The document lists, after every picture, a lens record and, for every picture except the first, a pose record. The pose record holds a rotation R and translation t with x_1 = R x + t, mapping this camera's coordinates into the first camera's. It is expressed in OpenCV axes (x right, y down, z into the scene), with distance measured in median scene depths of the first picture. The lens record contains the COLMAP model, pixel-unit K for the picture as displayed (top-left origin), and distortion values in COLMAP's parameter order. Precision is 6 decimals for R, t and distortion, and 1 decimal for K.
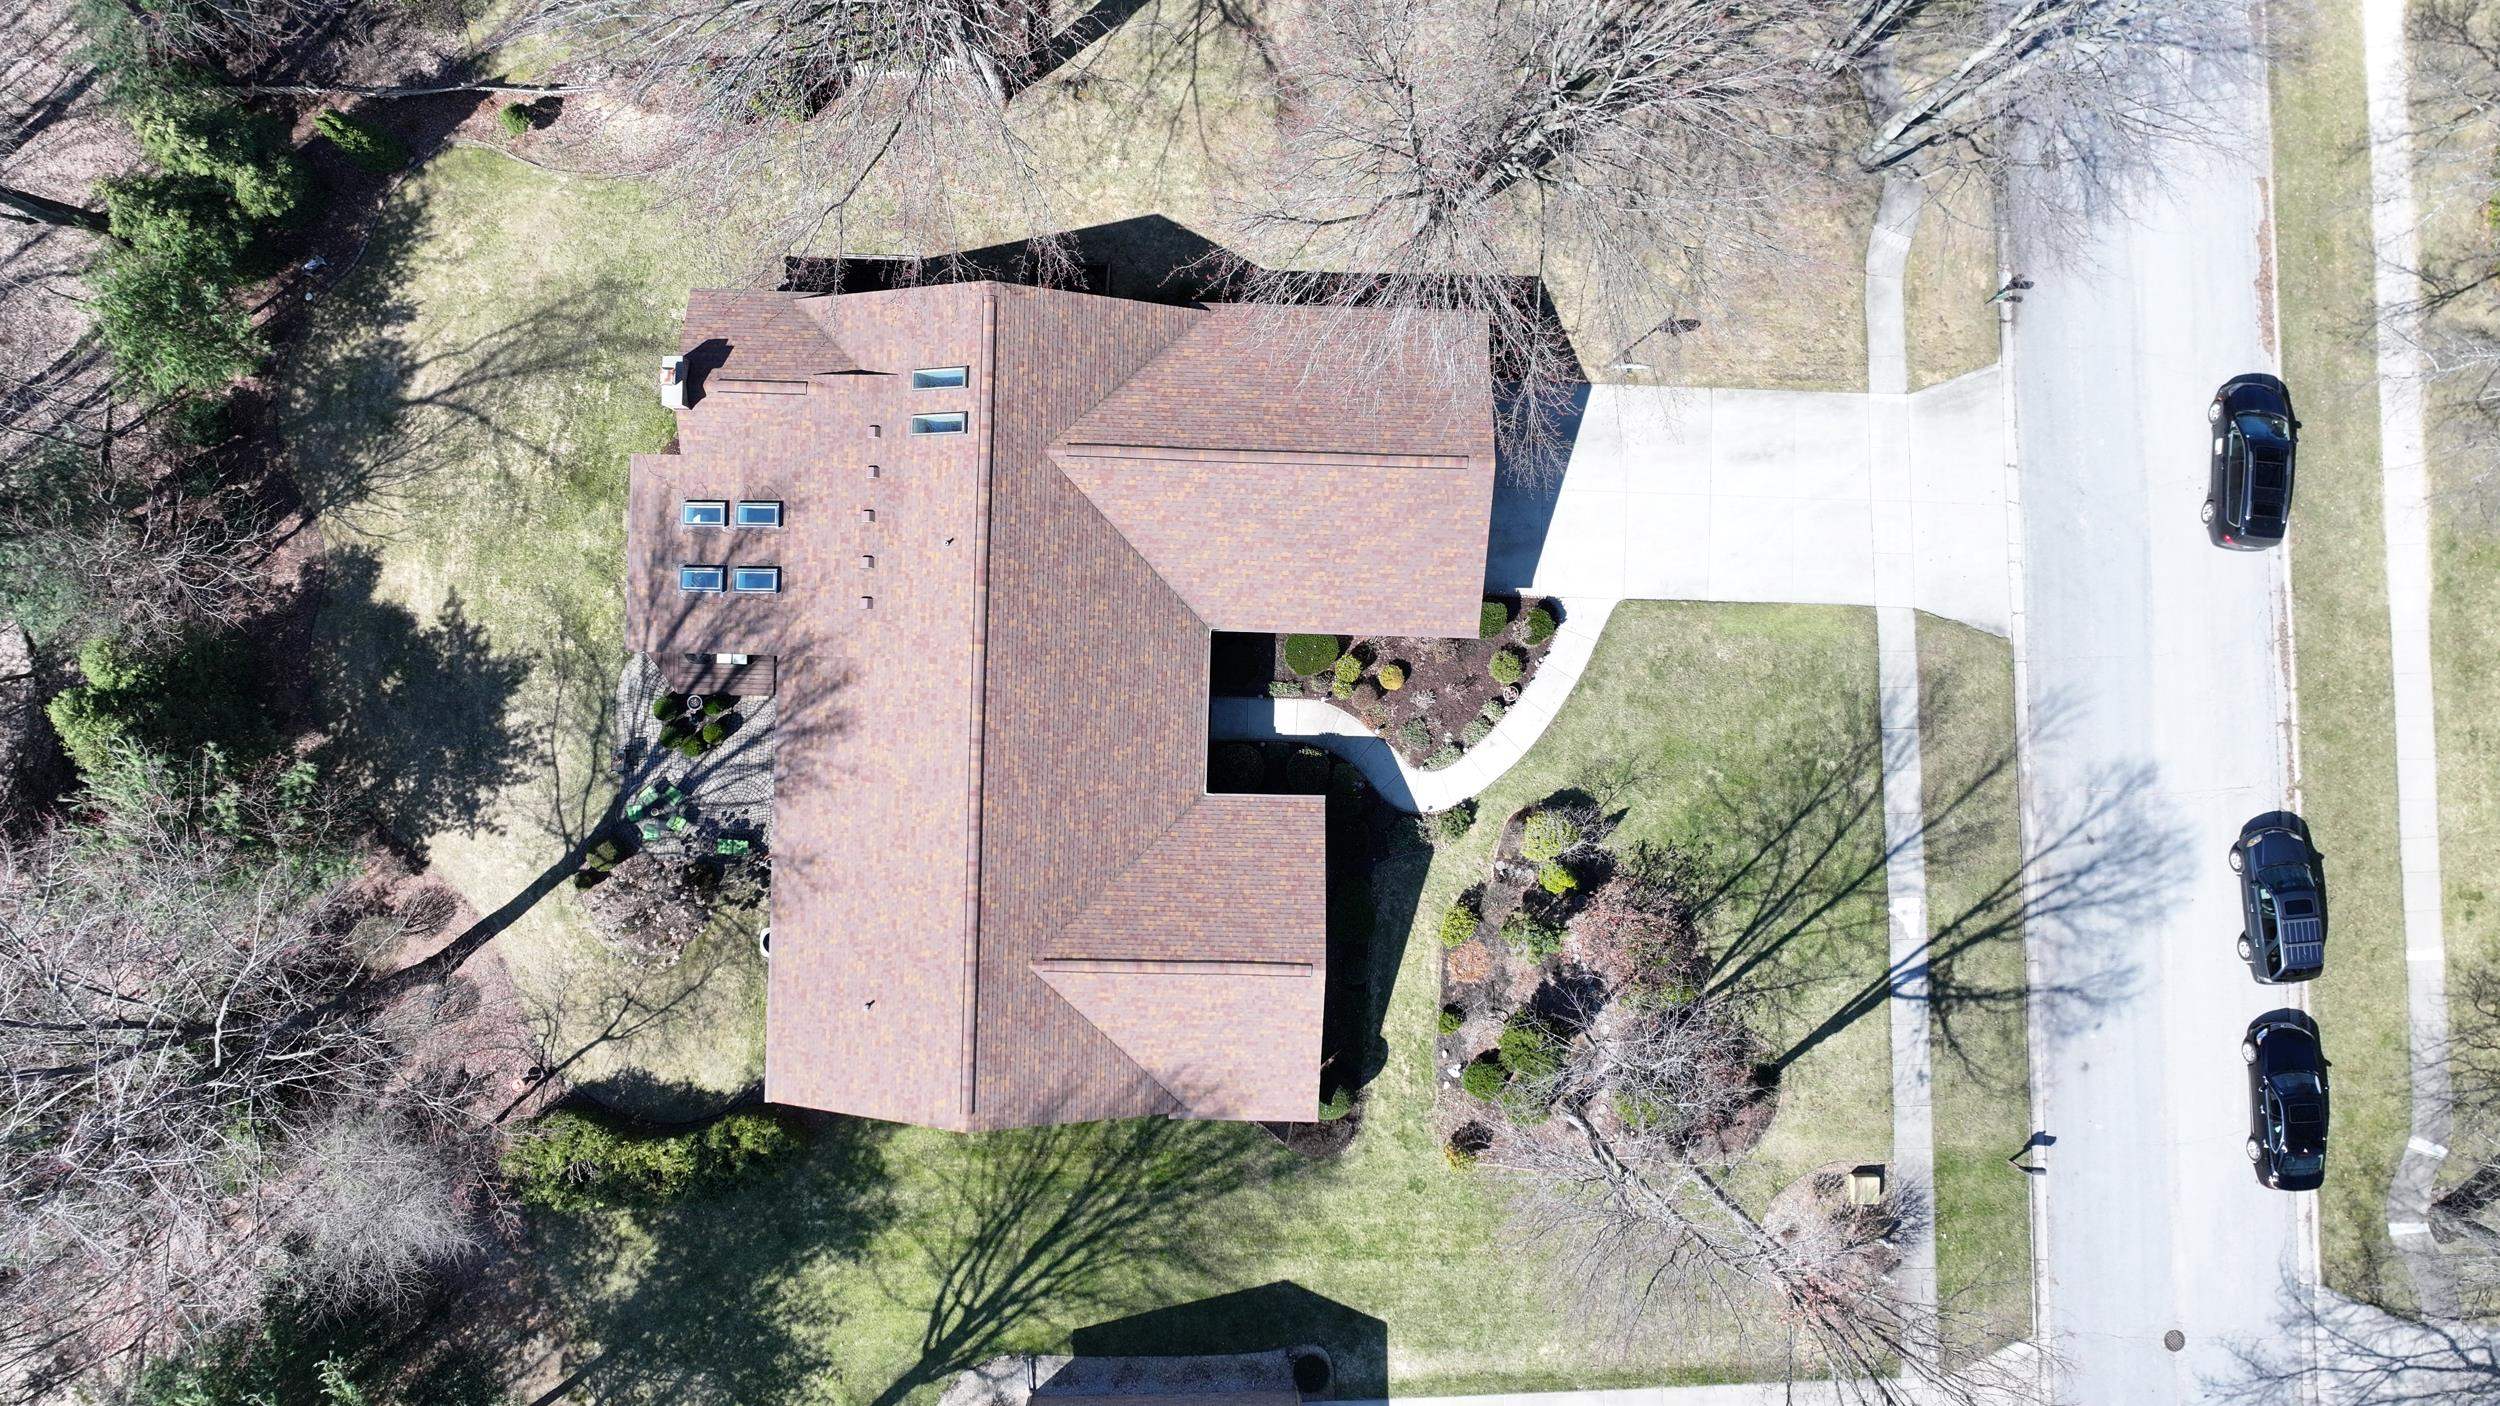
lens RADIAL K [[1729.8, 0, 1262.5], [0, 1729.8, 750.0], [0, 0, 1]] dist [0.003874, 0.010408]
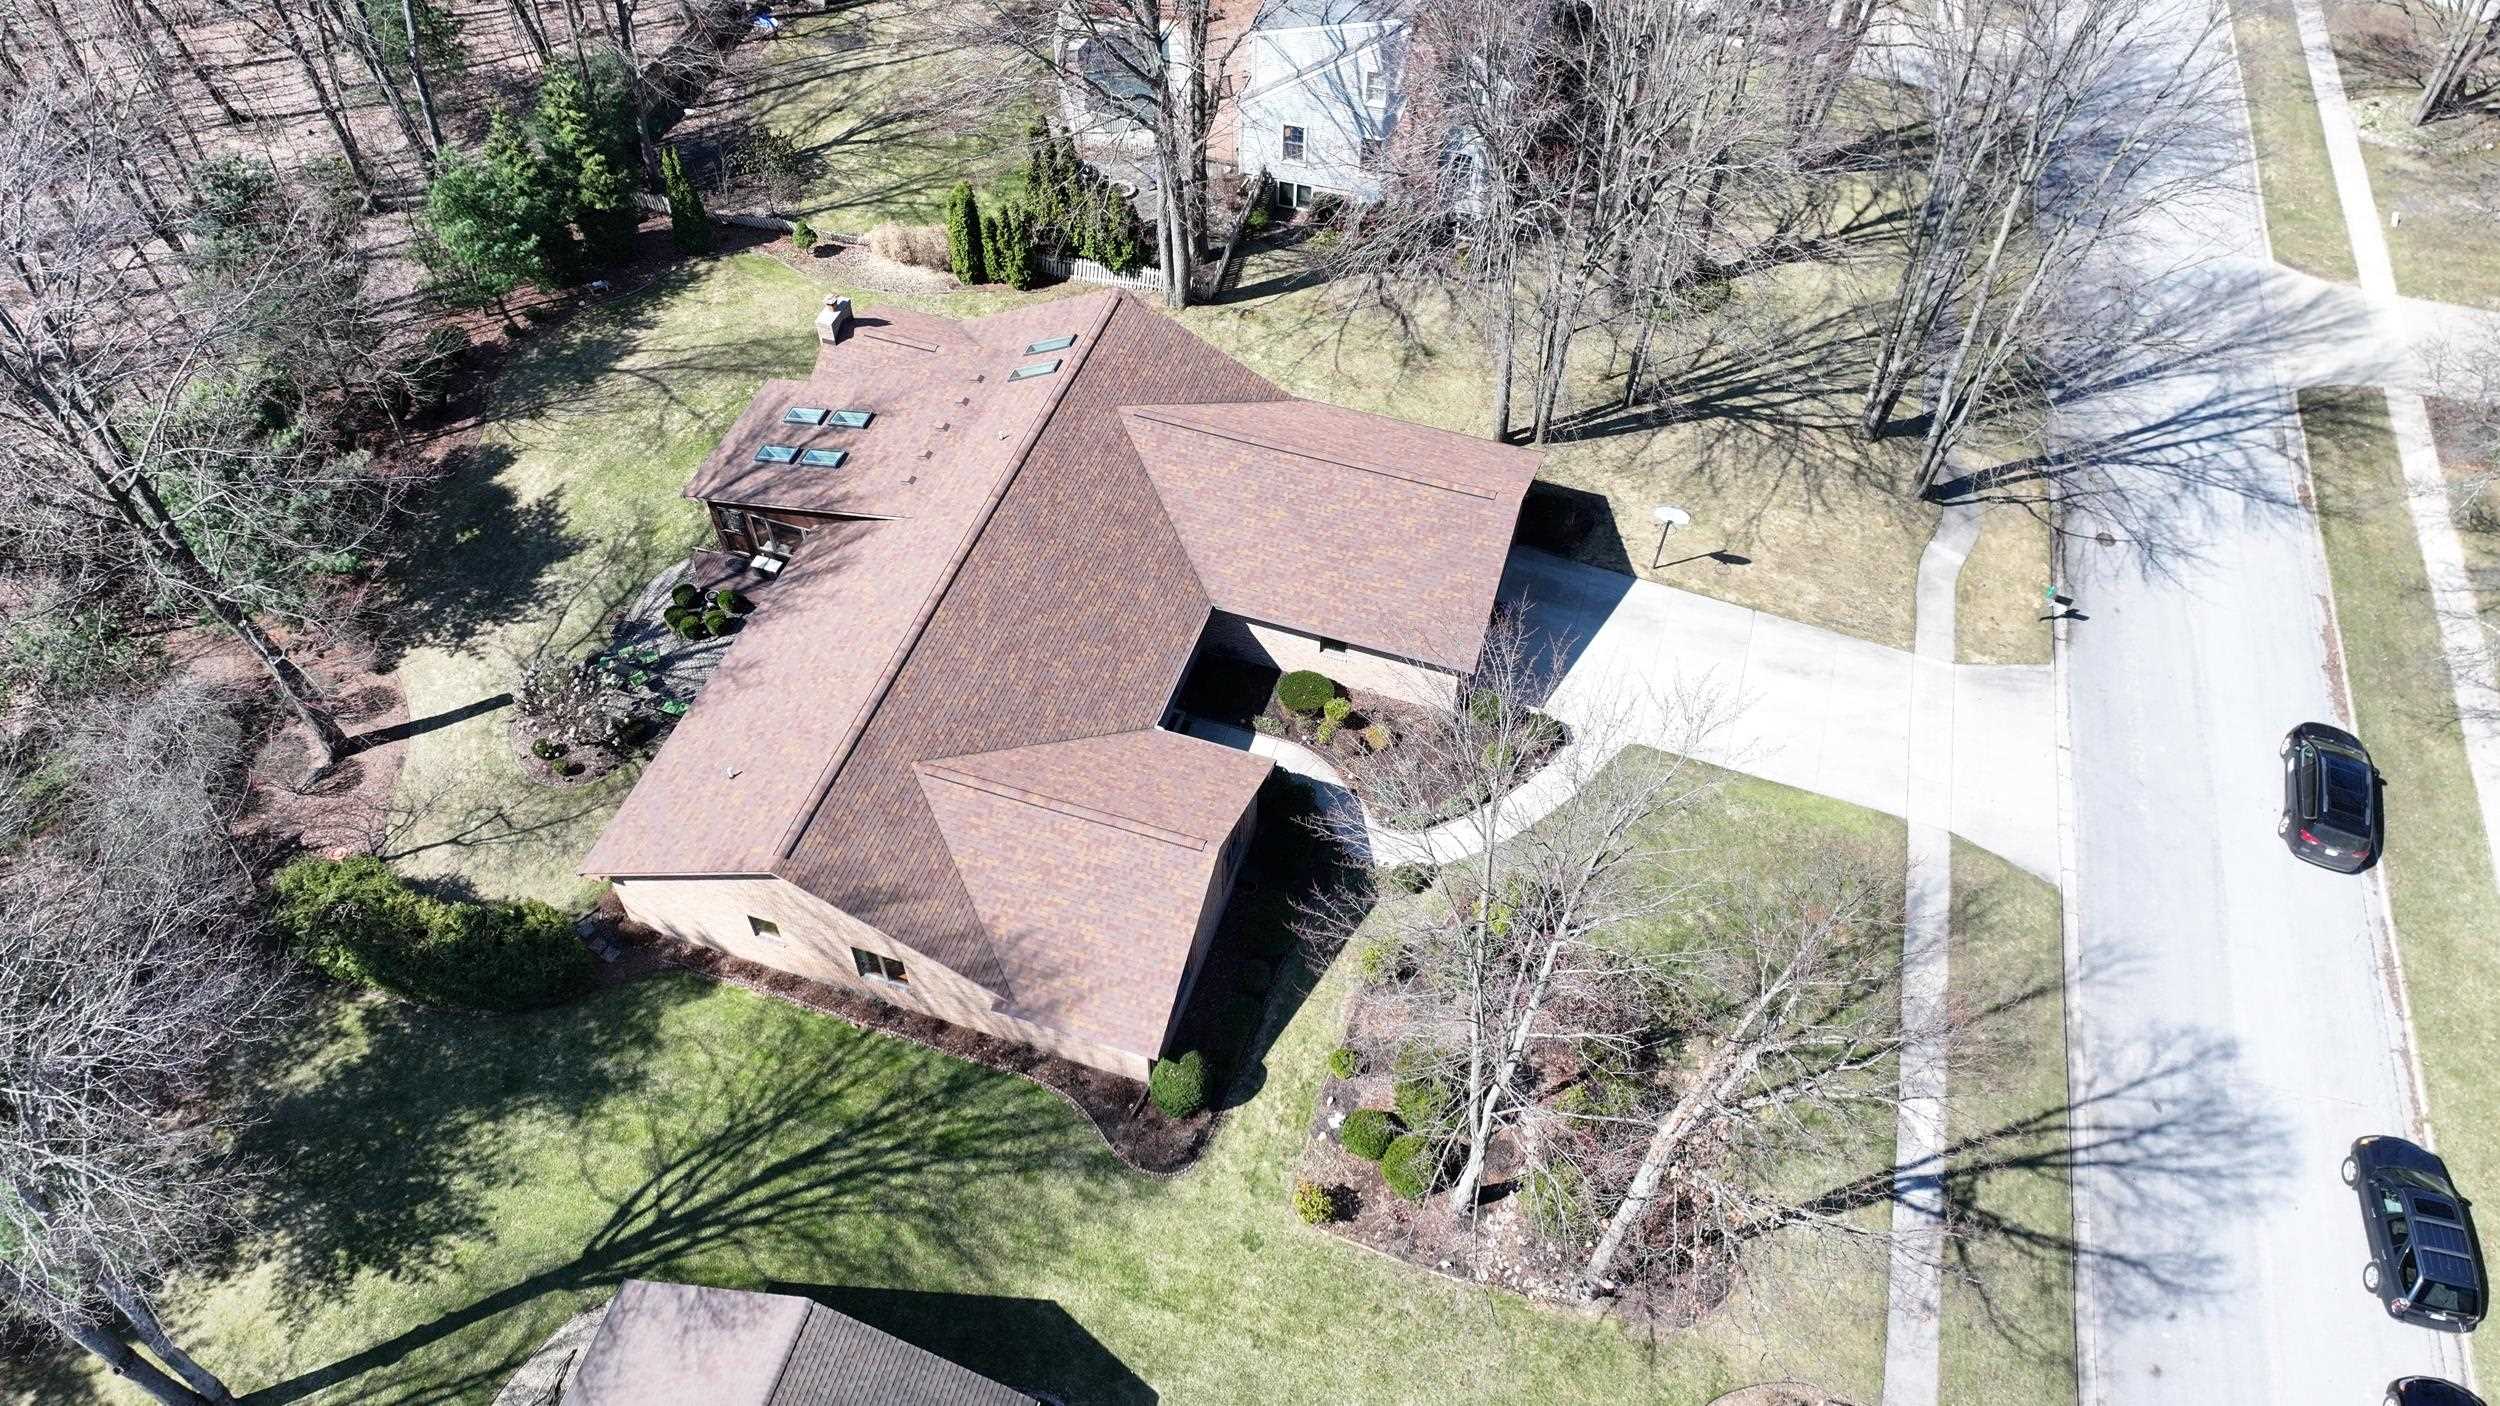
lens RADIAL K [[1764.2, 0, 1234.1], [0, 1764.2, 703.5], [0, 0, 1]] dist [-0.006111, 0.022981]
pose [[0.955779, 0.222169, -0.192683, 0.179685], [-0.293904, 0.744581, -0.599349, 0.546139], [0.010311, 0.629476, 0.776952, 0.226508]]
